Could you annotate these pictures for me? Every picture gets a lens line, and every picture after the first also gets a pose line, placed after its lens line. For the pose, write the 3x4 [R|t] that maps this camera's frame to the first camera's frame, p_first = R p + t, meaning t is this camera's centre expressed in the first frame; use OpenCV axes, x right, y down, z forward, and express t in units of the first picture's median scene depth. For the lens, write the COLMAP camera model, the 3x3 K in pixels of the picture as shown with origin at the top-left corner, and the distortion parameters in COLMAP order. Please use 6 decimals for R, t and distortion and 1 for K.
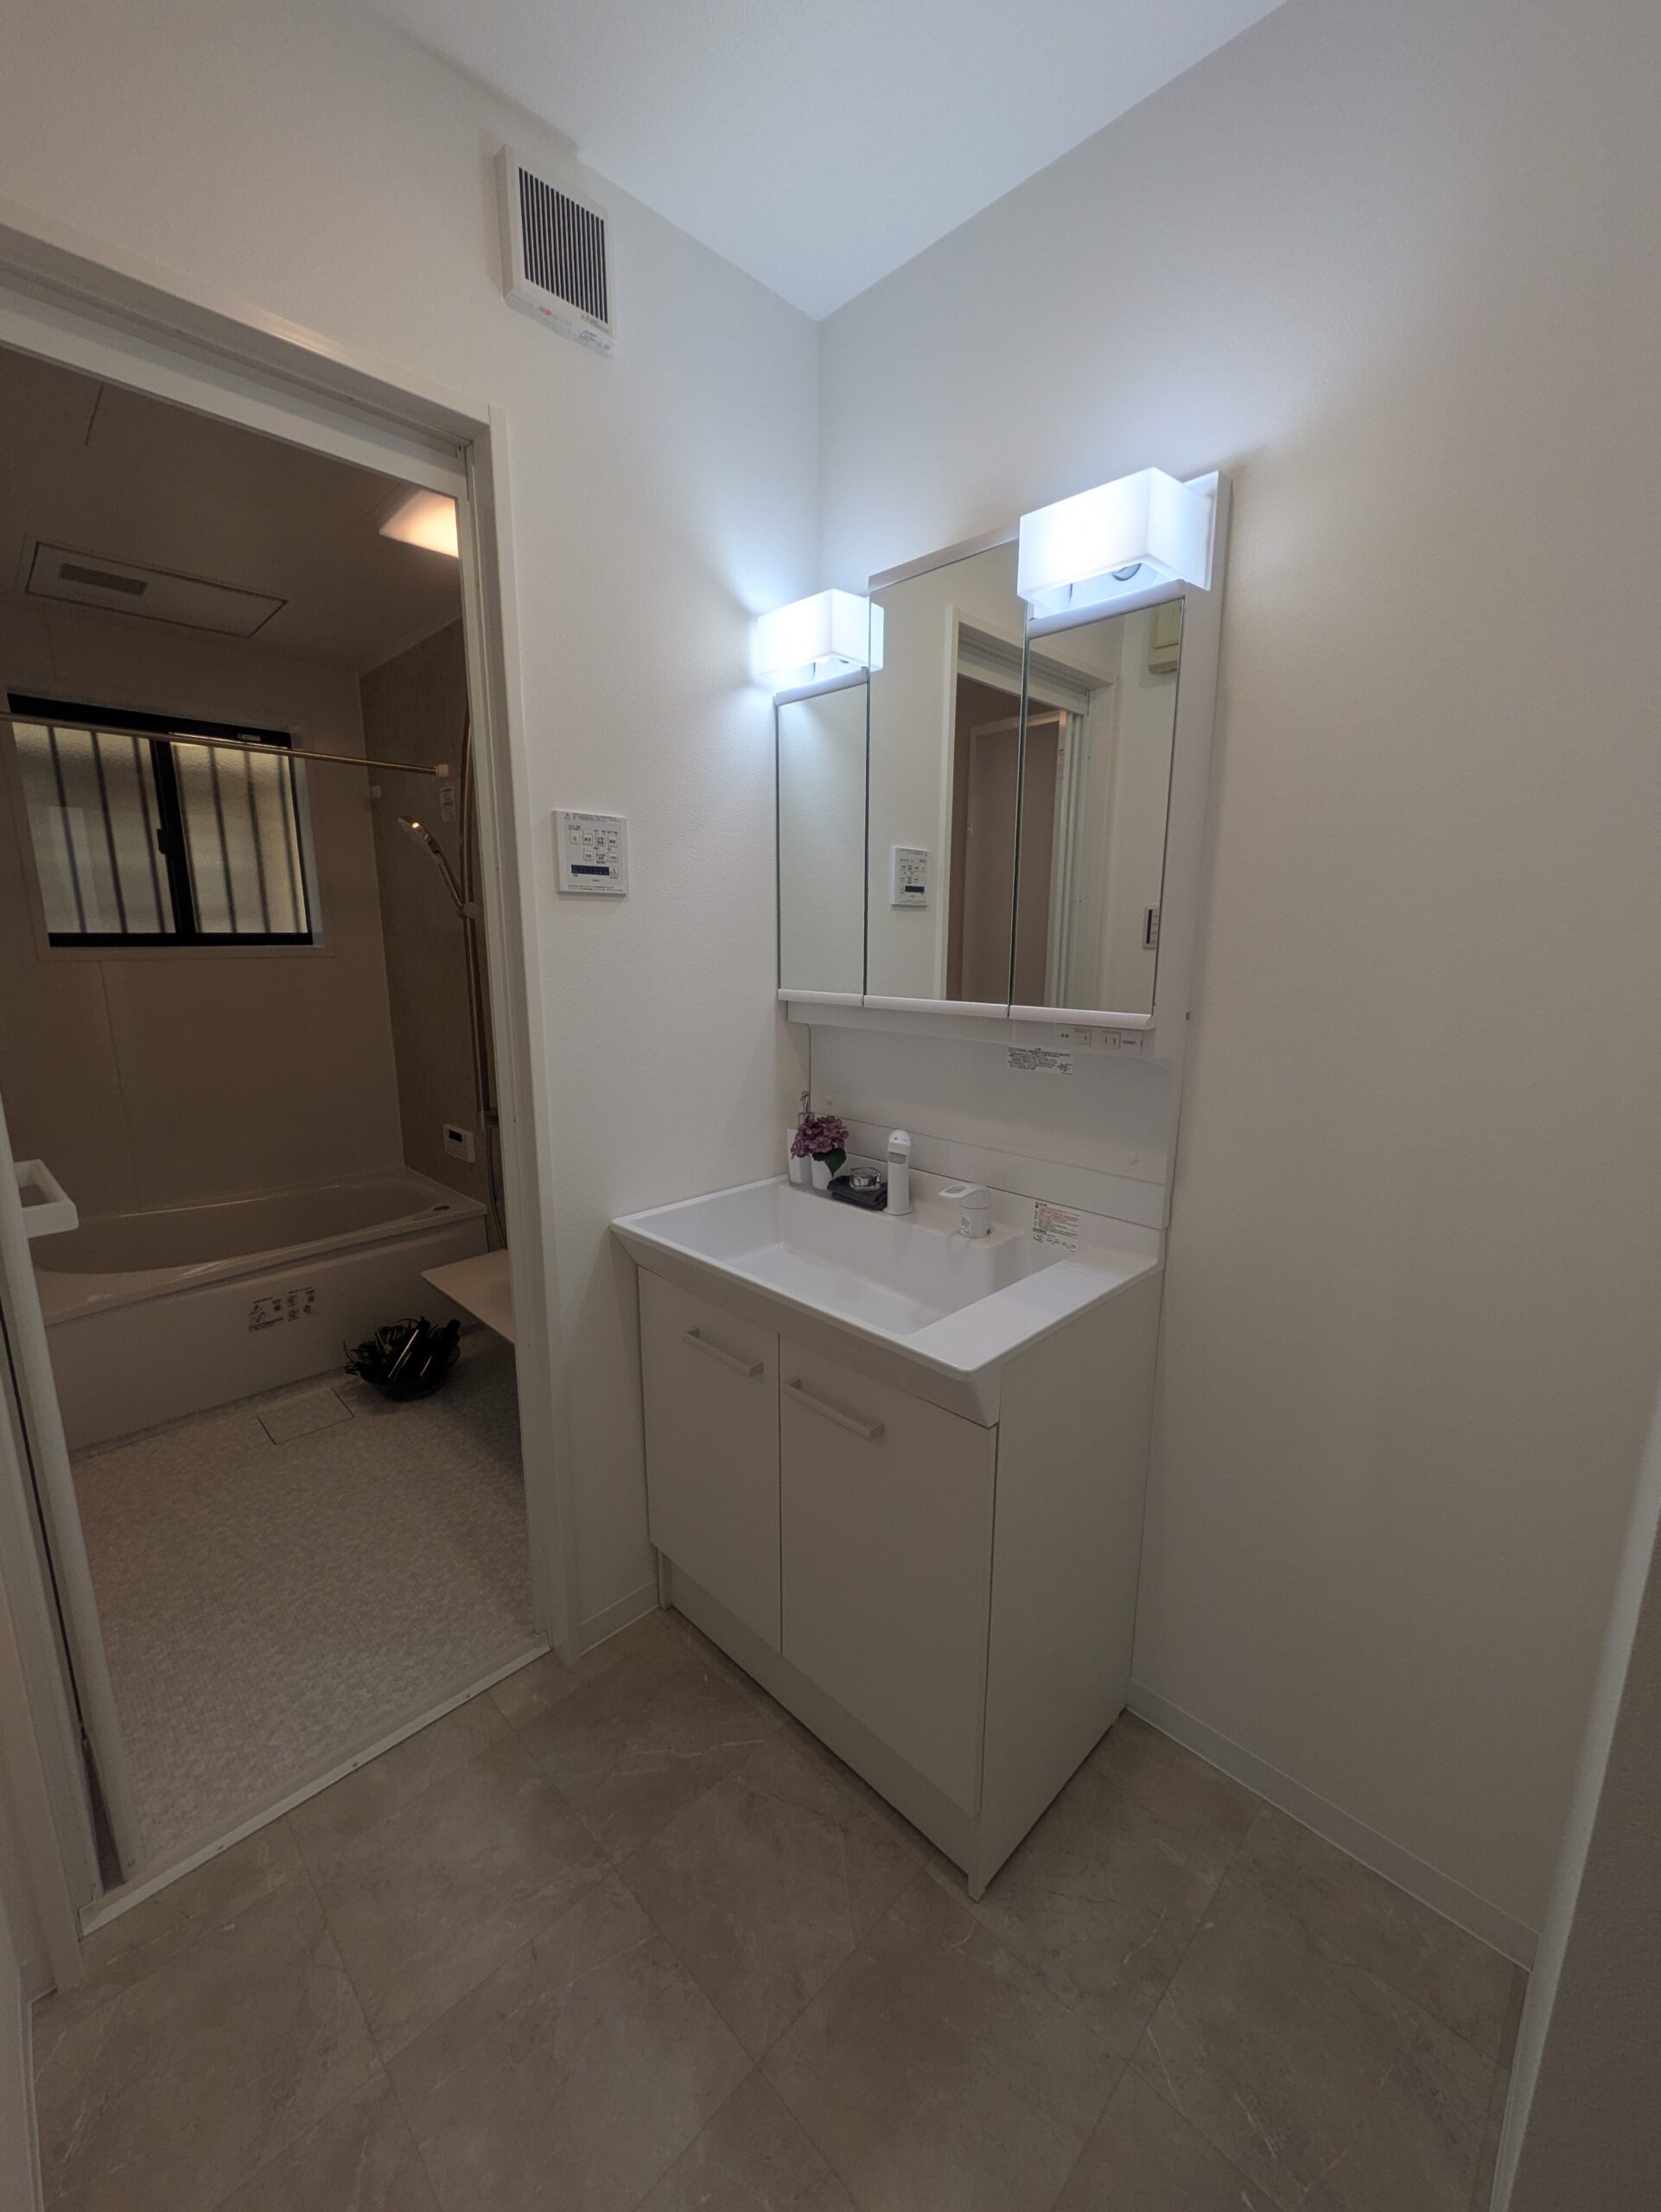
lens RADIAL K [[867.9, 0, 825.6], [0, 867.9, 1106.5], [0, 0, 1]] dist [-0.002300, 0.000232]
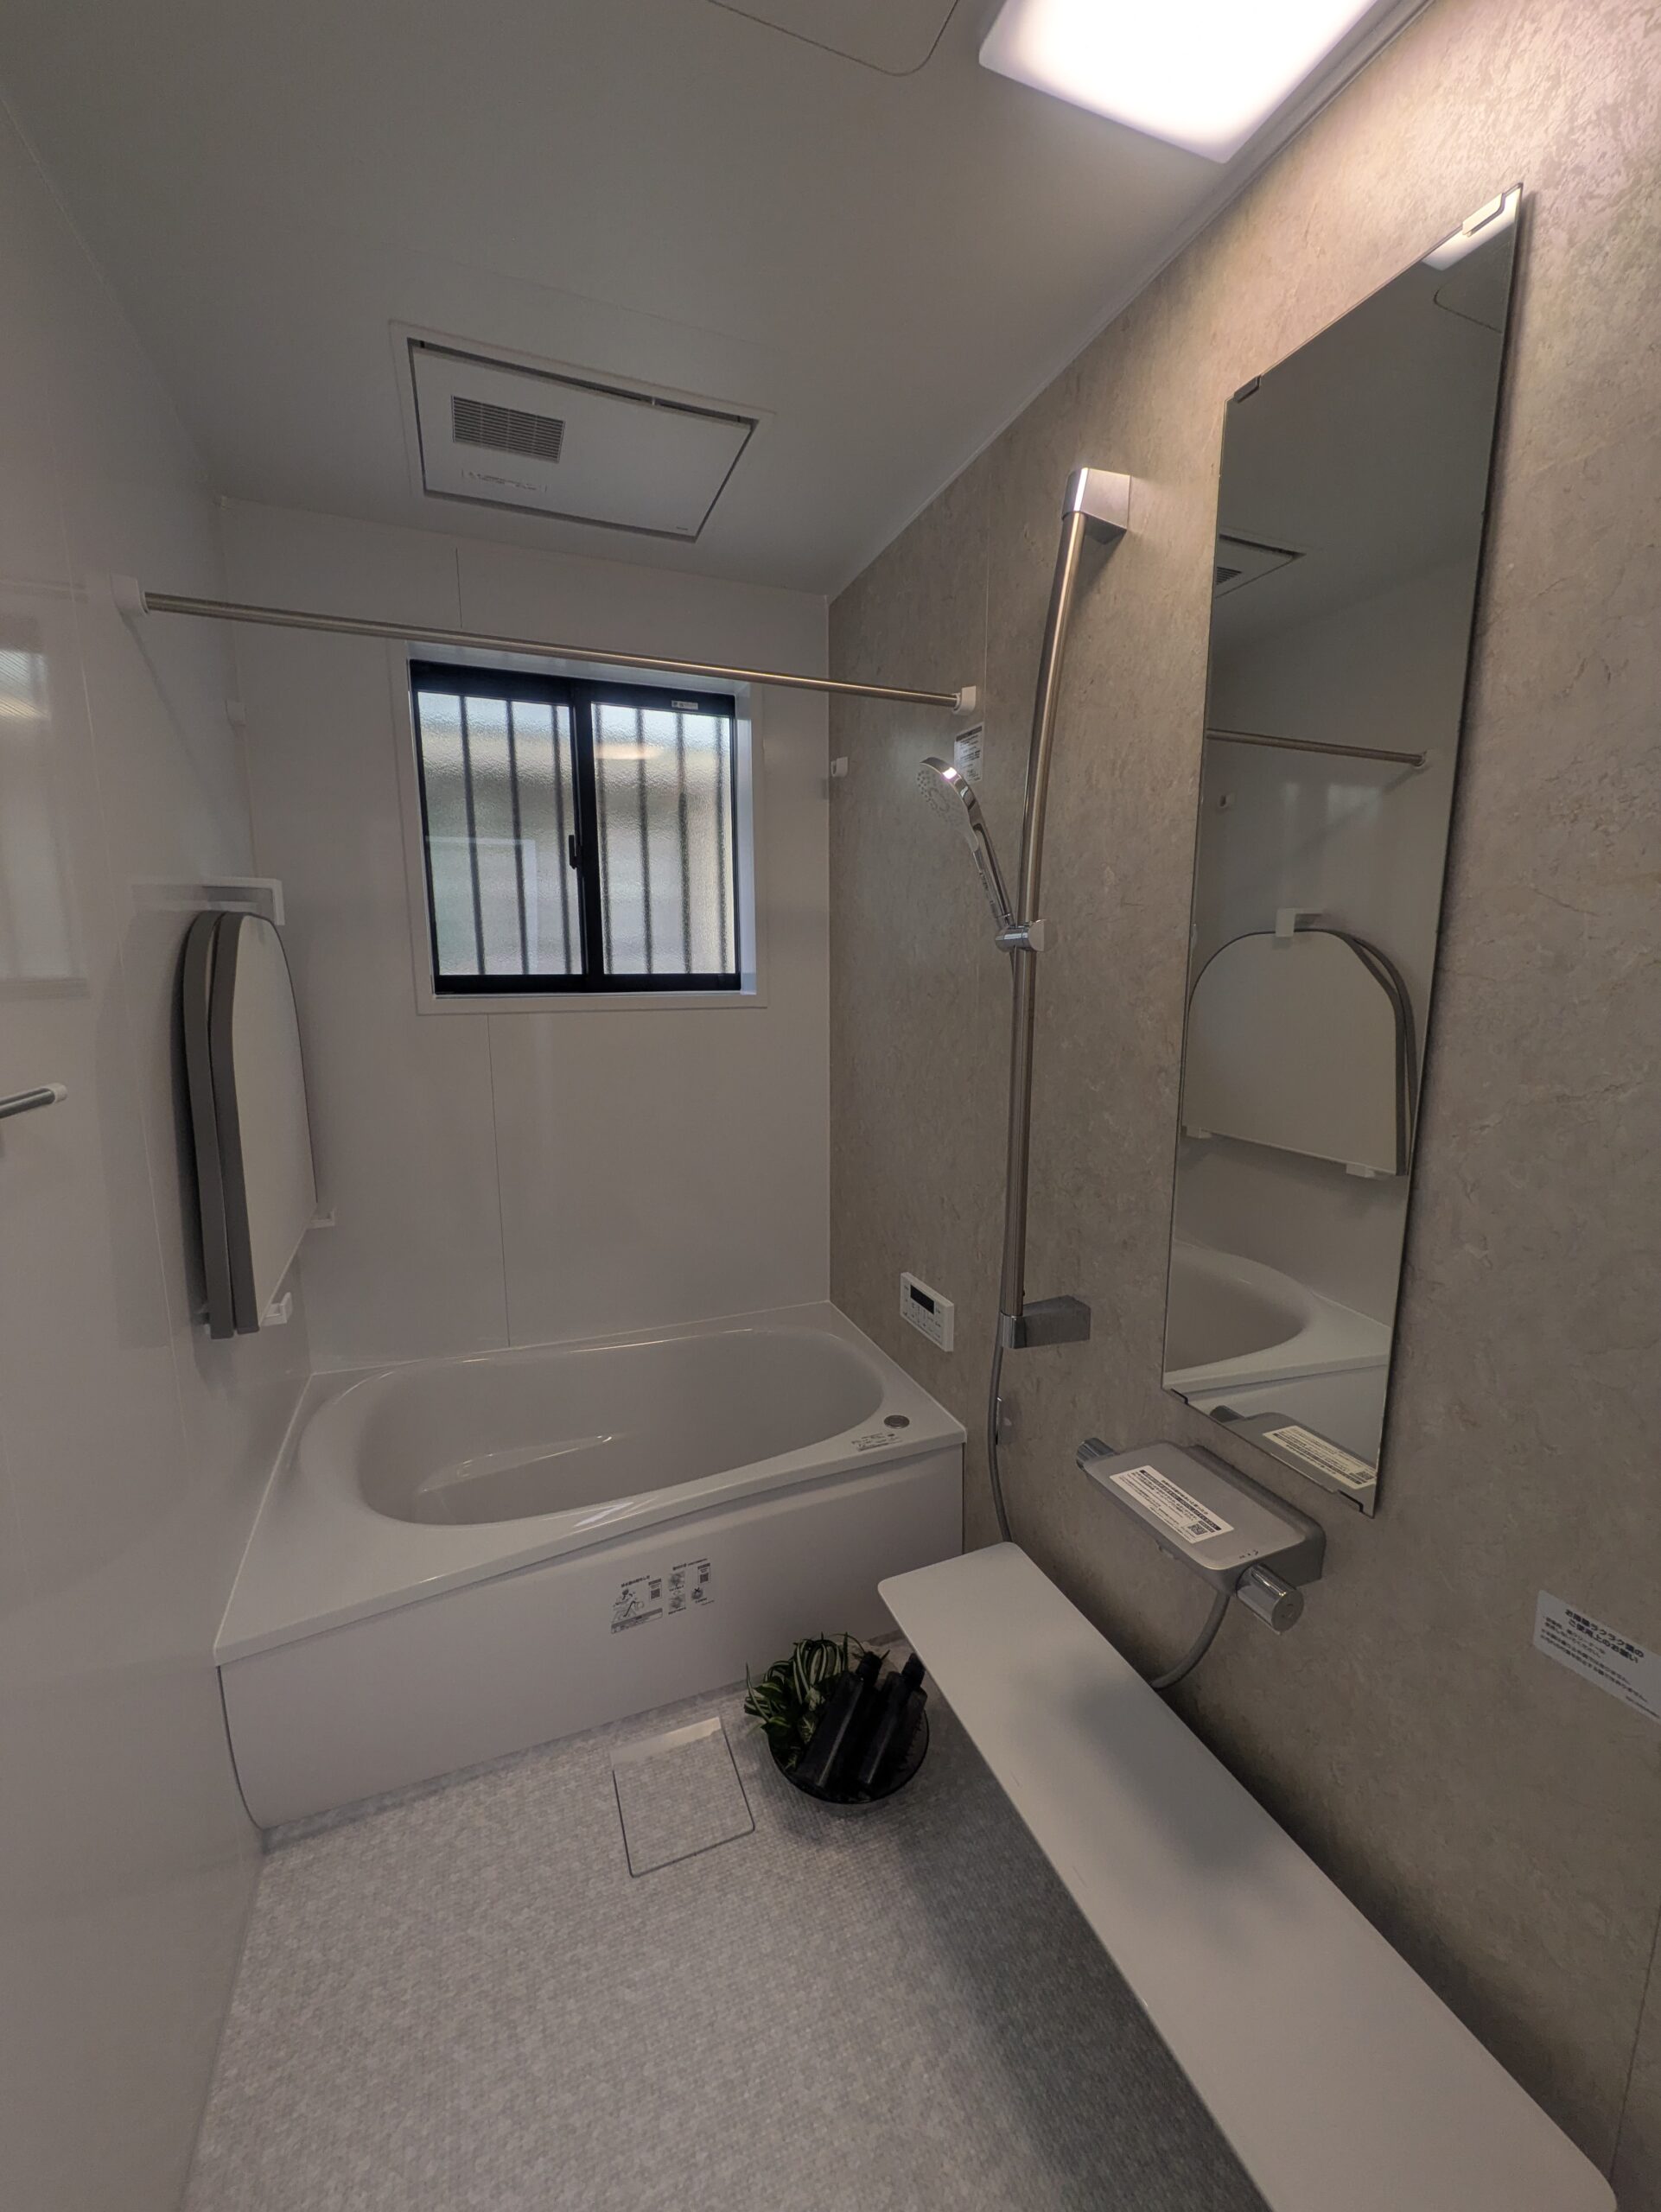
lens RADIAL K [[867.9, 0, 832.3], [0, 867.9, 1107.7], [0, 0, 1]] dist [-0.002300, 0.000232]
pose [[0.922507, 0.057588, -0.381661, -0.258494], [-0.071493, 0.997191, -0.022341, -0.084733], [0.379302, 0.047896, 0.924032, 0.397322]]
